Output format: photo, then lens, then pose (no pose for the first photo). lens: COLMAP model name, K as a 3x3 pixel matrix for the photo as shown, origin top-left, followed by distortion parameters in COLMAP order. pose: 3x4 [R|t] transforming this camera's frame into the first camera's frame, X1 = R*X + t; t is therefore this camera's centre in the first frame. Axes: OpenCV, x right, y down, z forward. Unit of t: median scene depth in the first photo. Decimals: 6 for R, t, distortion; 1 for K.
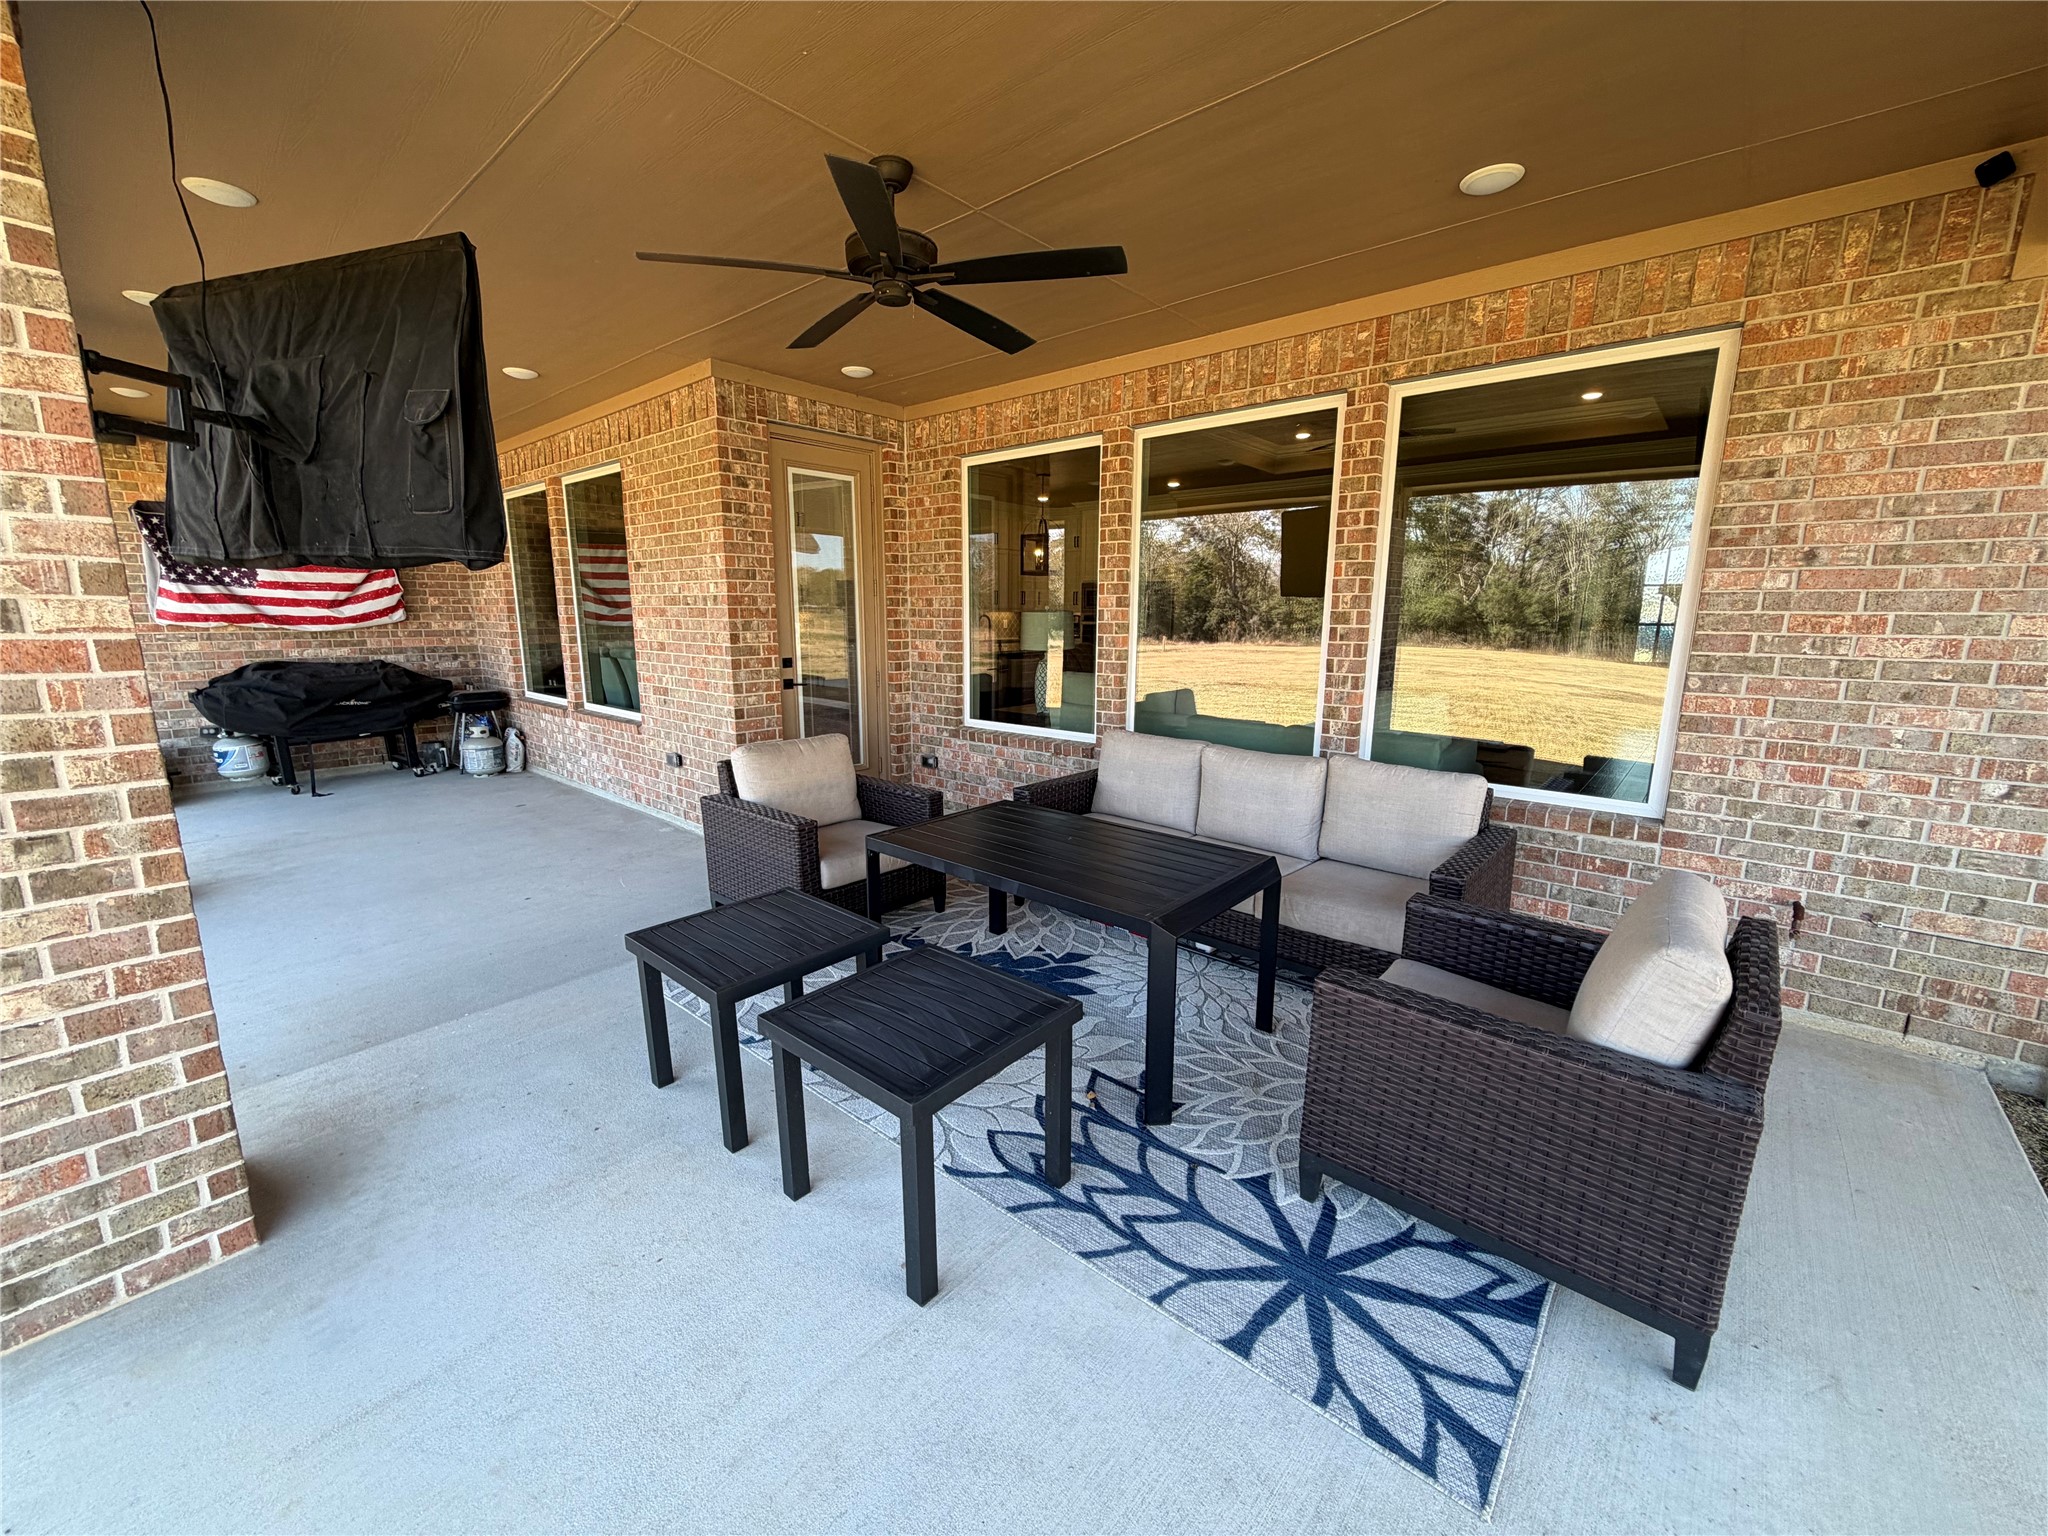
lens RADIAL K [[815.5, 0, 1017.8], [0, 815.5, 769.9], [0, 0, 1]] dist [-0.001120, 0.000343]
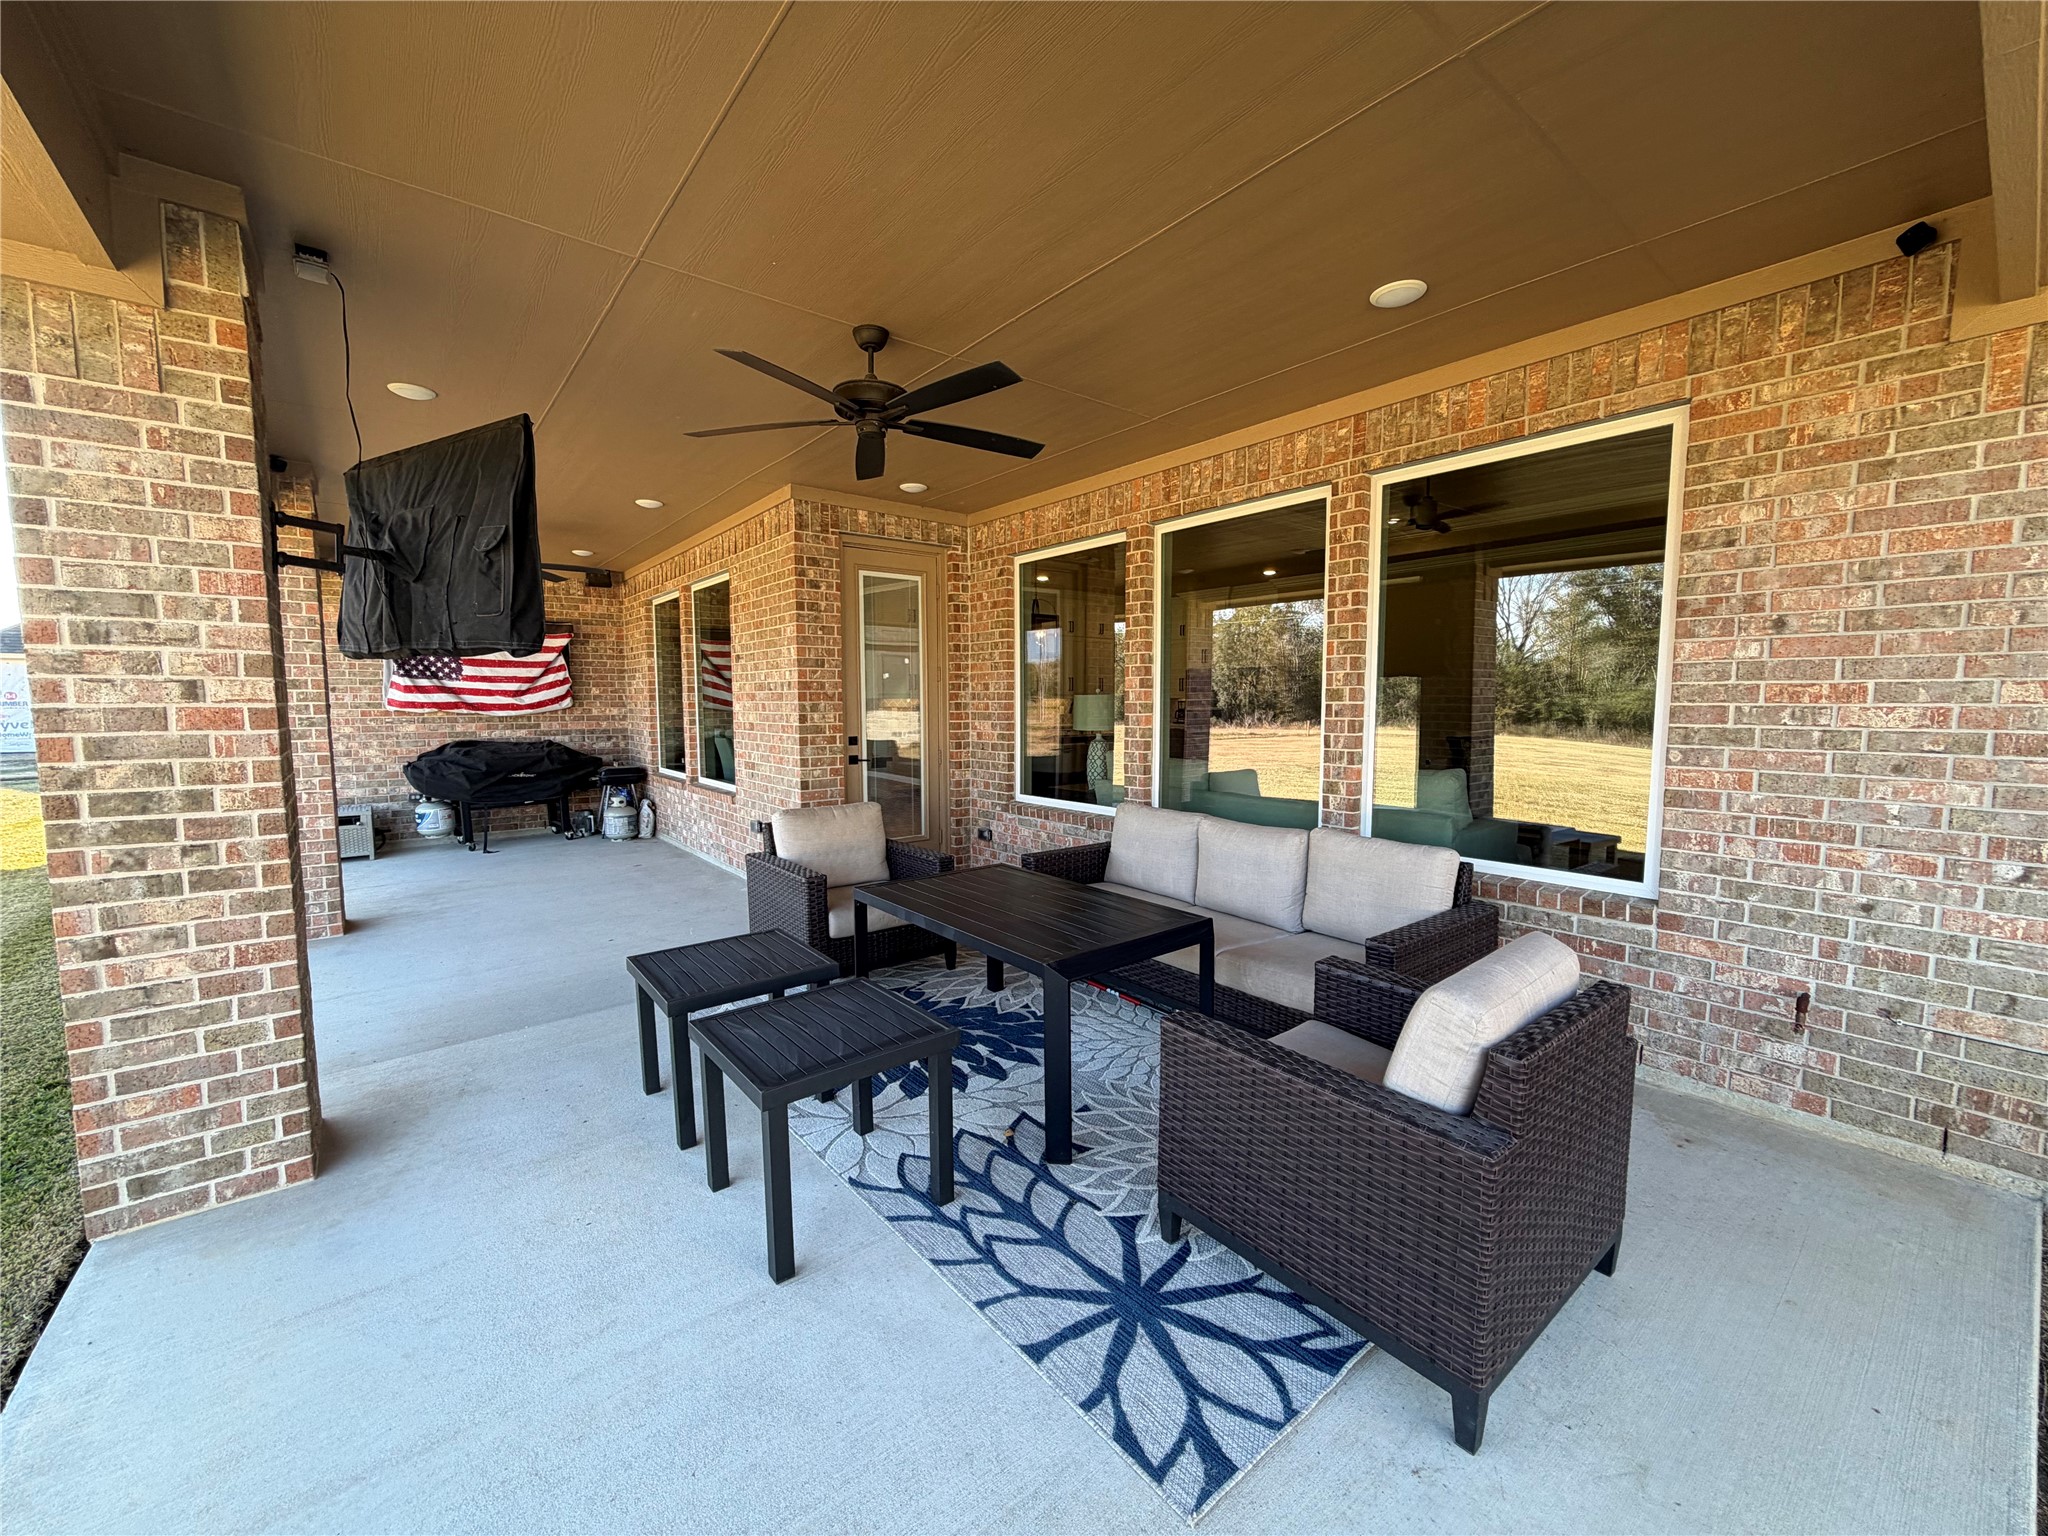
lens RADIAL K [[815.5, 0, 1017.8], [0, 815.5, 769.9], [0, 0, 1]] dist [-0.001120, 0.000343]
pose [[0.983490, 0.008776, -0.180747, 0.254162], [-0.028207, 0.994049, -0.105216, 0.034210], [0.178748, 0.108577, 0.977886, -0.079904]]
